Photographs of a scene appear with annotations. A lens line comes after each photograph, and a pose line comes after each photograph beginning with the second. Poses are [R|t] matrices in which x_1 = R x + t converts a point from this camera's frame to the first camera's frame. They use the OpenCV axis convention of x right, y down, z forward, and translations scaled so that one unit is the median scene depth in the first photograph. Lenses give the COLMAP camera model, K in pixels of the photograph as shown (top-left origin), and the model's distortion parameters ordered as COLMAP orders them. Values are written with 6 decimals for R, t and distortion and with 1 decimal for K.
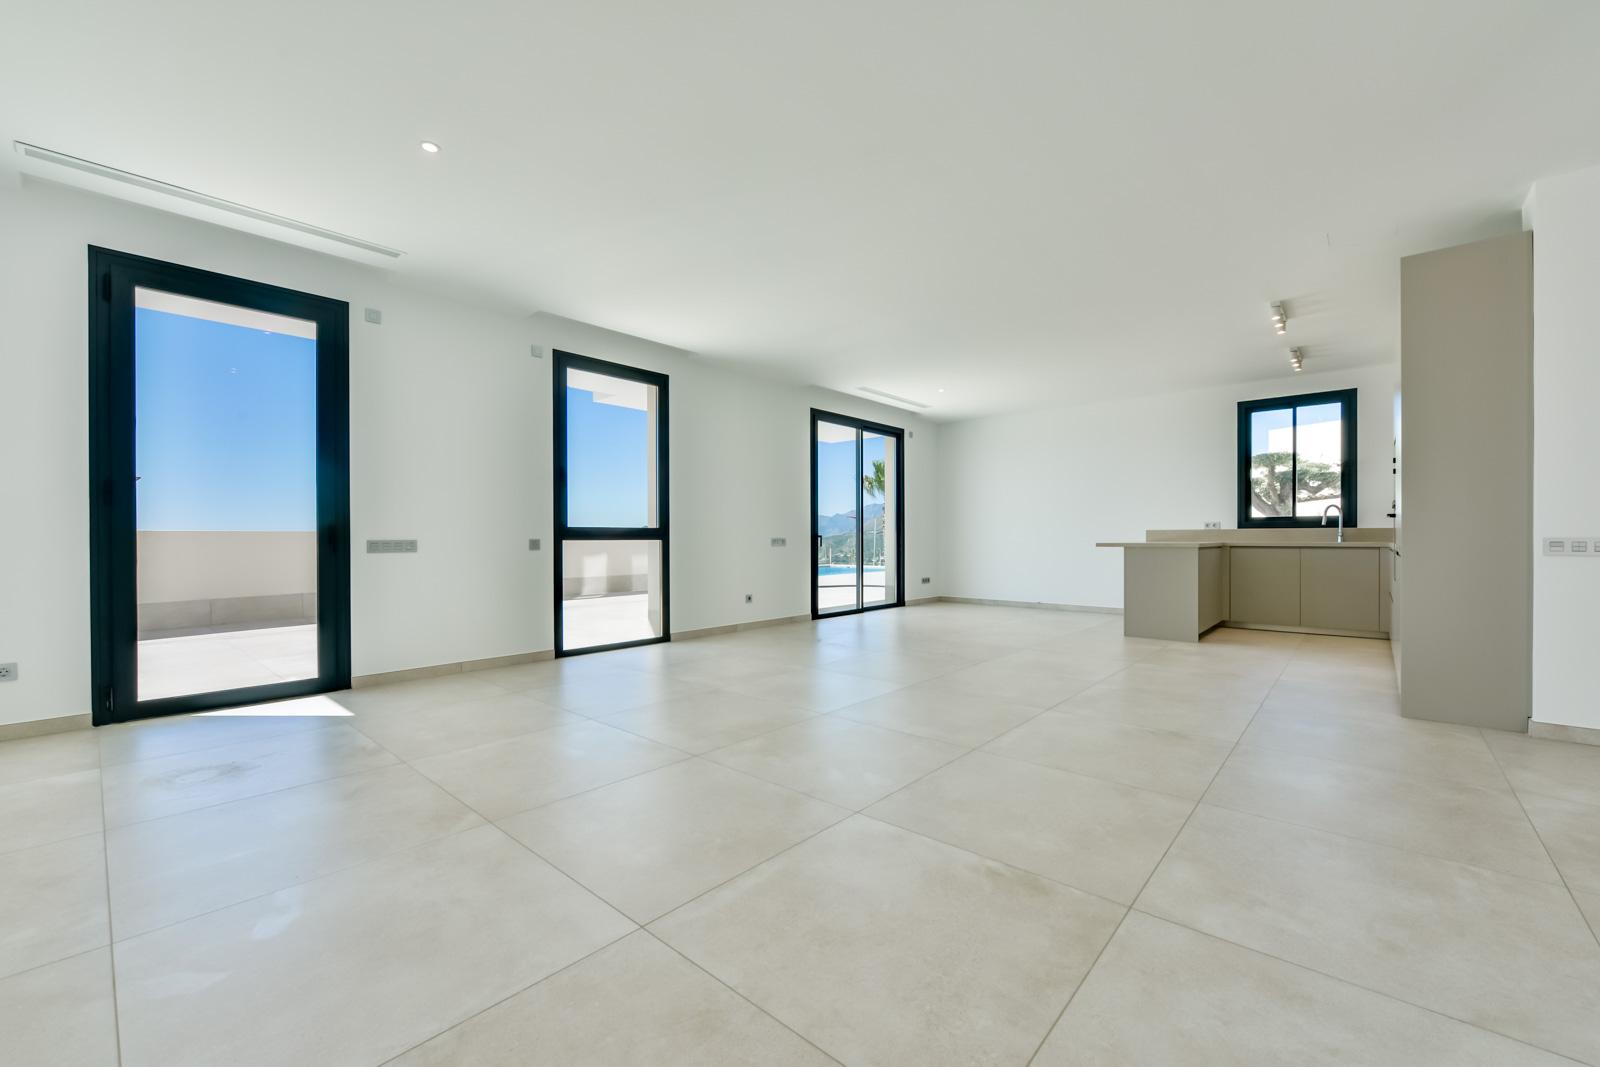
lens RADIAL K [[635.1, 0, 808.9], [0, 635.1, 539.5], [0, 0, 1]] dist [-0.006522, -0.000710]
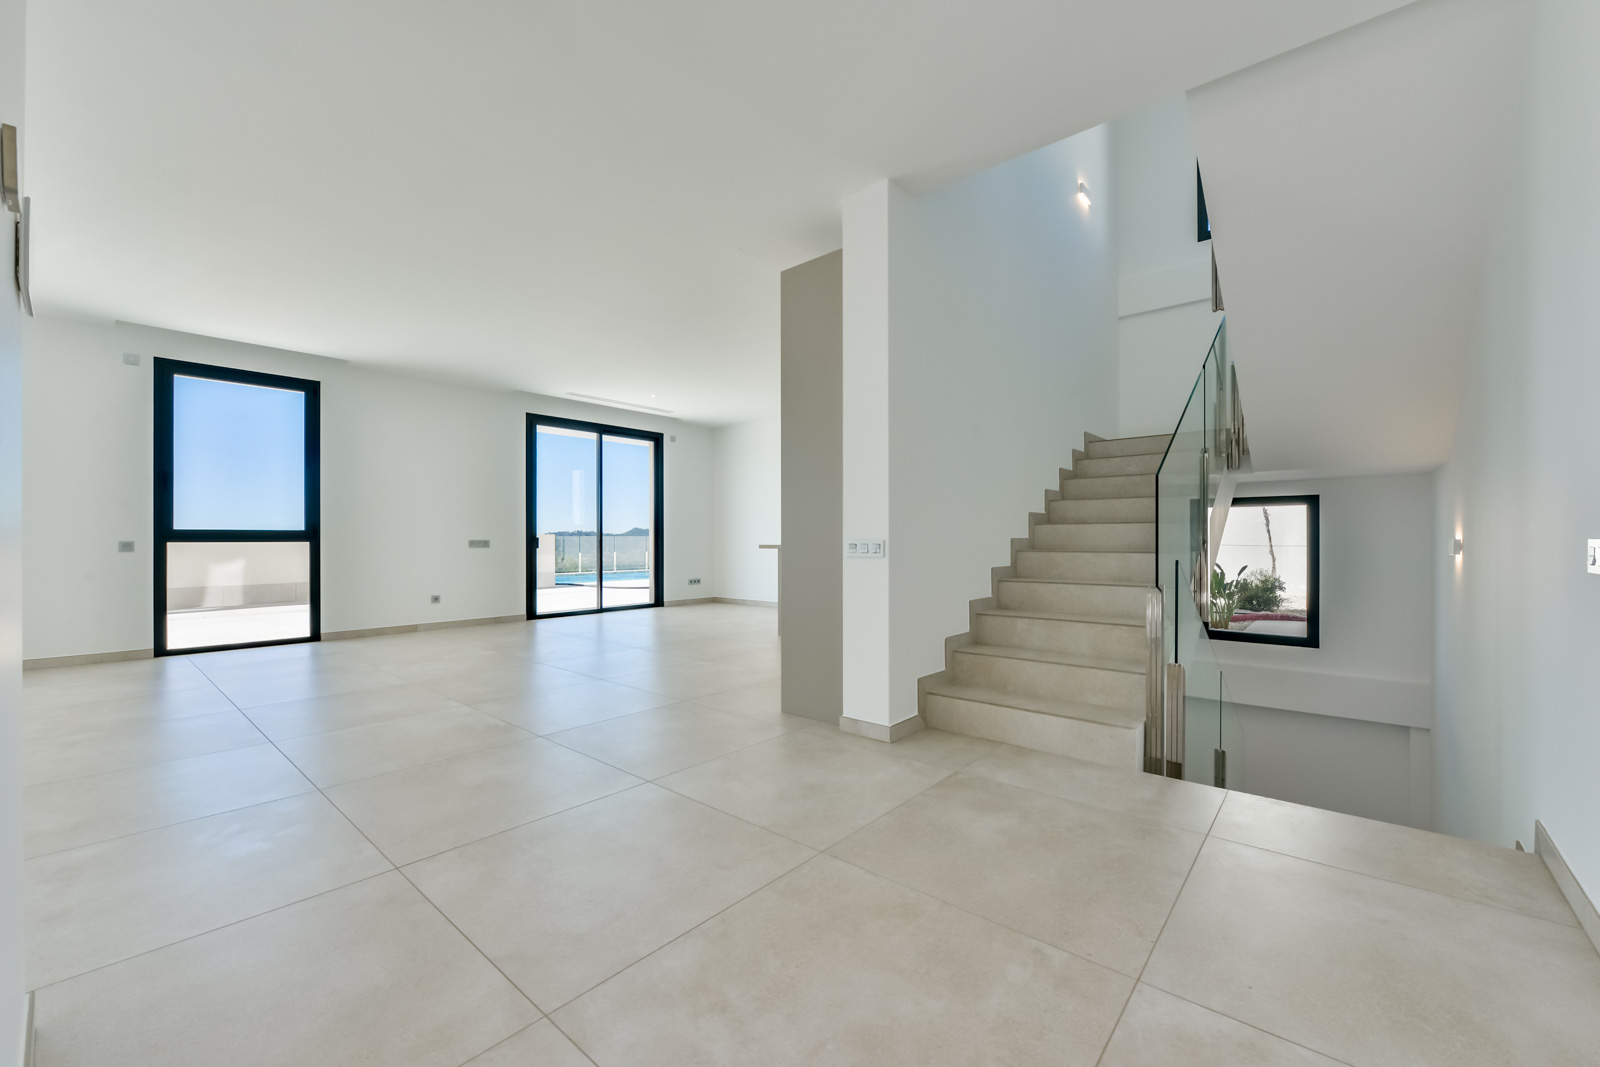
lens RADIAL K [[635.1, 0, 801.8], [0, 635.1, 537.1], [0, 0, 1]] dist [-0.006522, -0.000710]
pose [[0.999939, -0.000074, 0.011050, 0.529553], [0.000145, 0.999979, -0.006434, -0.000247], [-0.011050, 0.006436, 0.999918, -0.028671]]
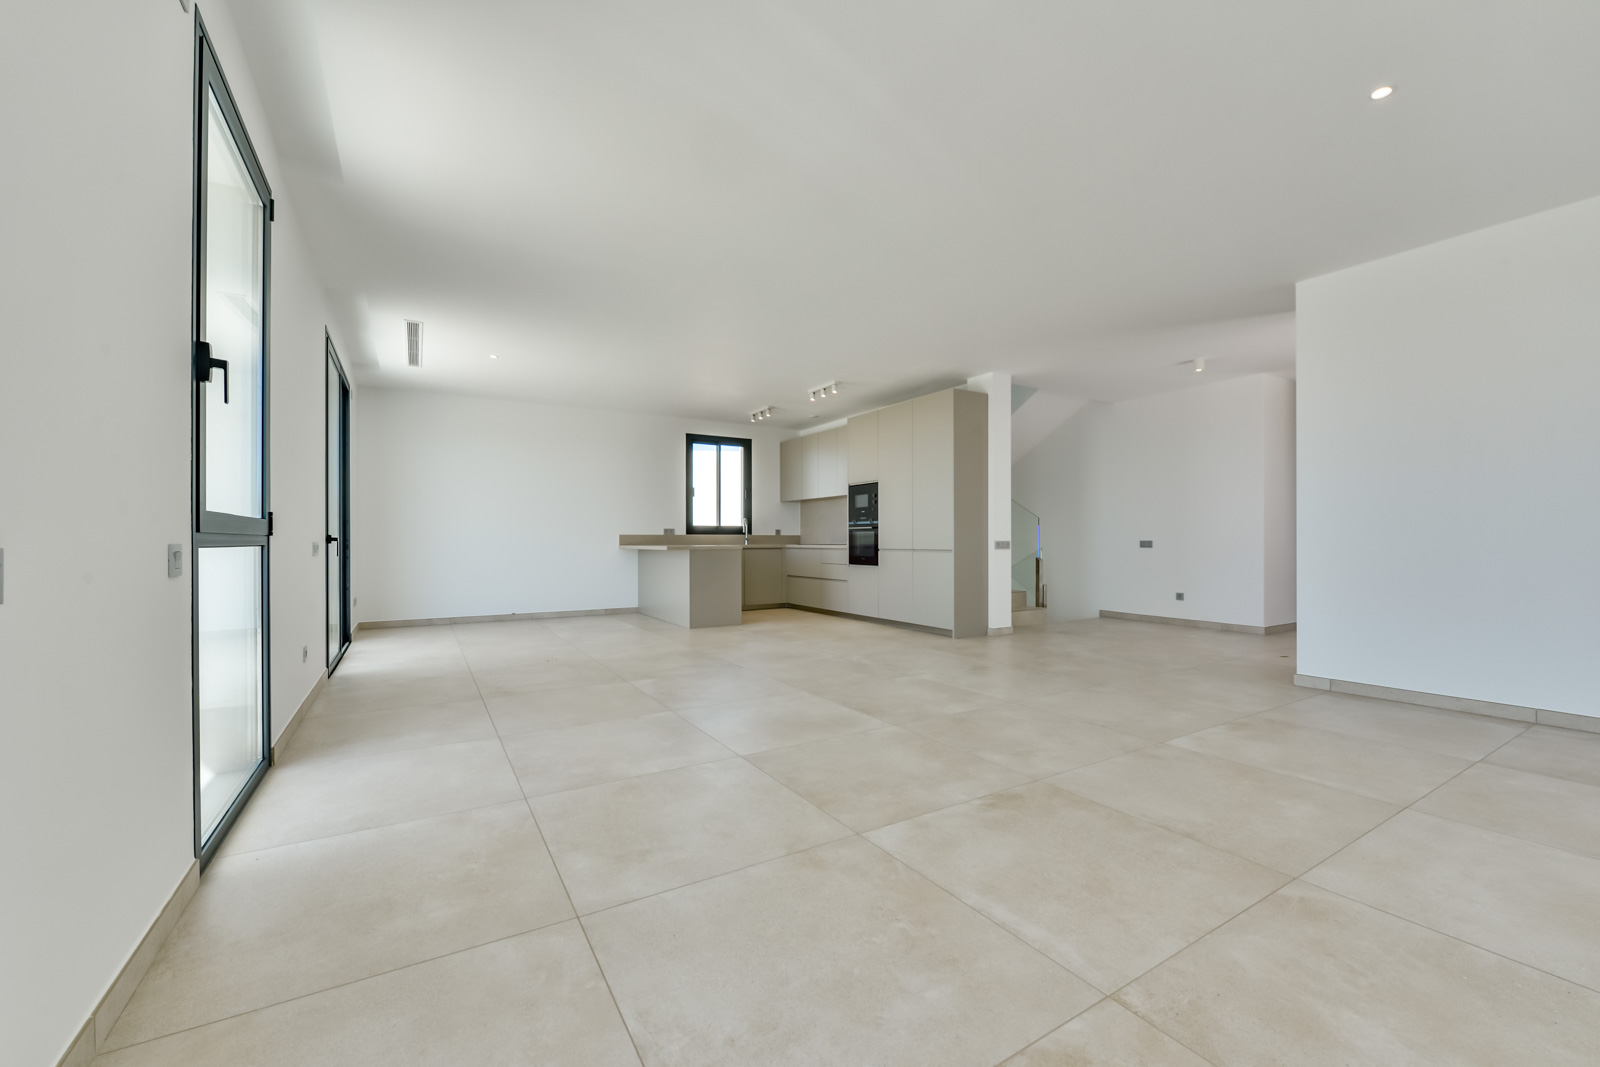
lens RADIAL K [[635.1, 0, 797.1], [0, 635.1, 542.6], [0, 0, 1]] dist [-0.006522, -0.000710]
pose [[0.305553, -0.002257, 0.952172, -0.523085], [0.004307, 0.999990, 0.000989, -0.001013], [-0.952165, 0.003798, 0.305560, 0.477915]]
